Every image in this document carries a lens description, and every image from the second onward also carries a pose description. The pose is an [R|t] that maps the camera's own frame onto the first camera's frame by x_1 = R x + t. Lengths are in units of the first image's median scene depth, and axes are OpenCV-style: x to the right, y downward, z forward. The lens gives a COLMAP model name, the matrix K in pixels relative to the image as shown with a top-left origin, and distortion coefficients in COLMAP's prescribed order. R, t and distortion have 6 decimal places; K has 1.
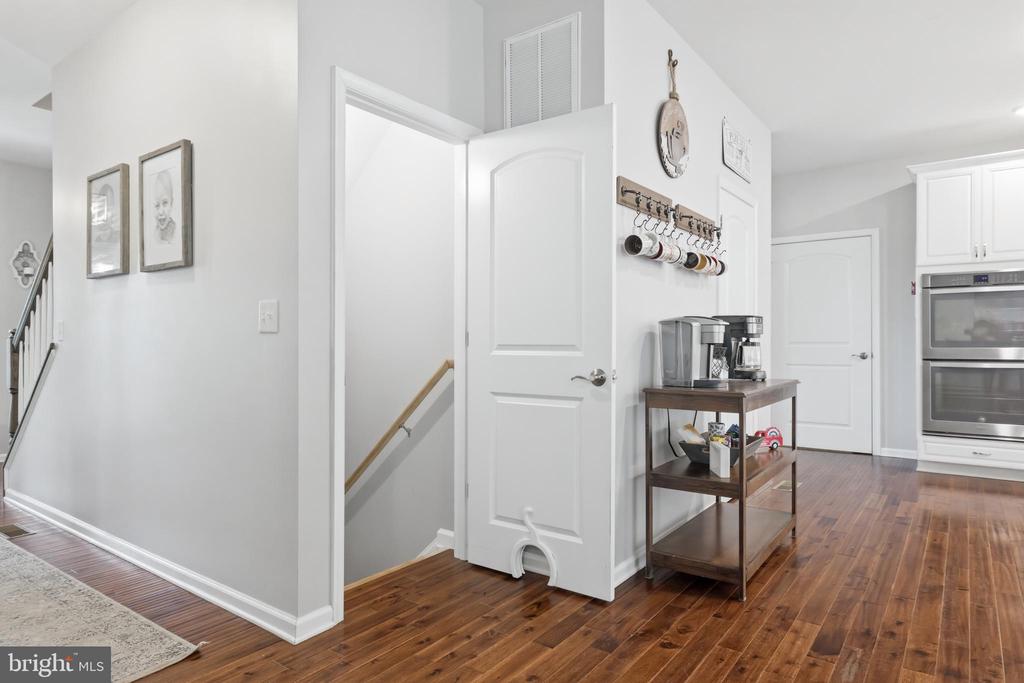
lens RADIAL K [[613.7, 0, 511.8], [0, 613.7, 336.6], [0, 0, 1]] dist [0.006769, 0.001002]
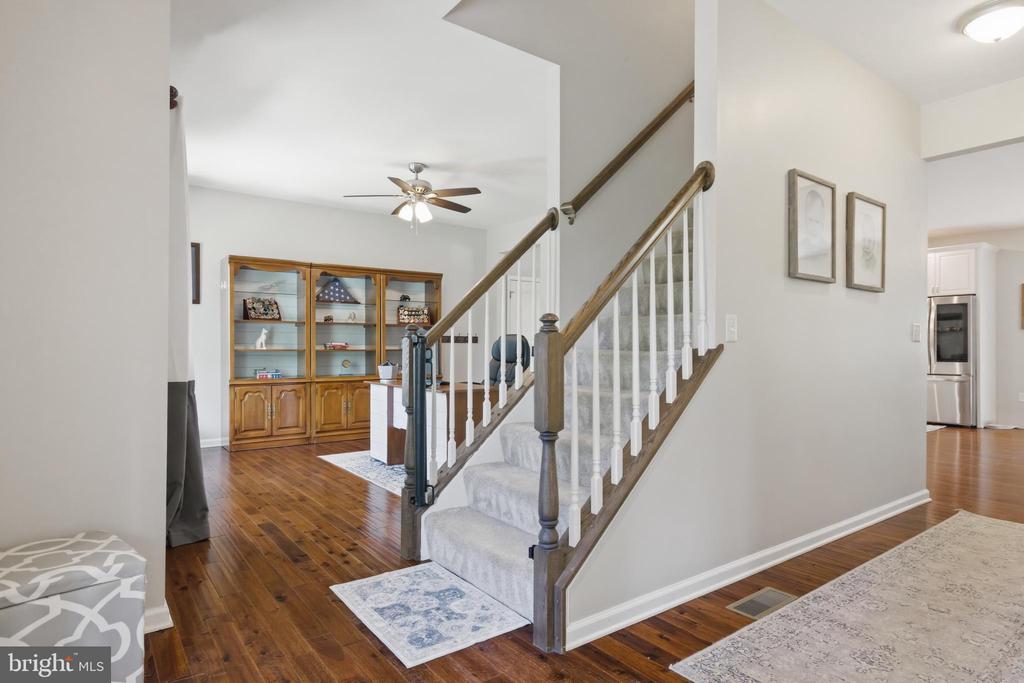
lens RADIAL K [[572.8, 0, 512.2], [0, 572.8, 344.2], [0, 0, 1]] dist [-0.000227, -0.000115]
pose [[0.292021, 0.004766, 0.956400, -1.940711], [-0.005279, 0.999980, -0.003372, 0.012518], [-0.956397, -0.004064, 0.292041, 1.362357]]
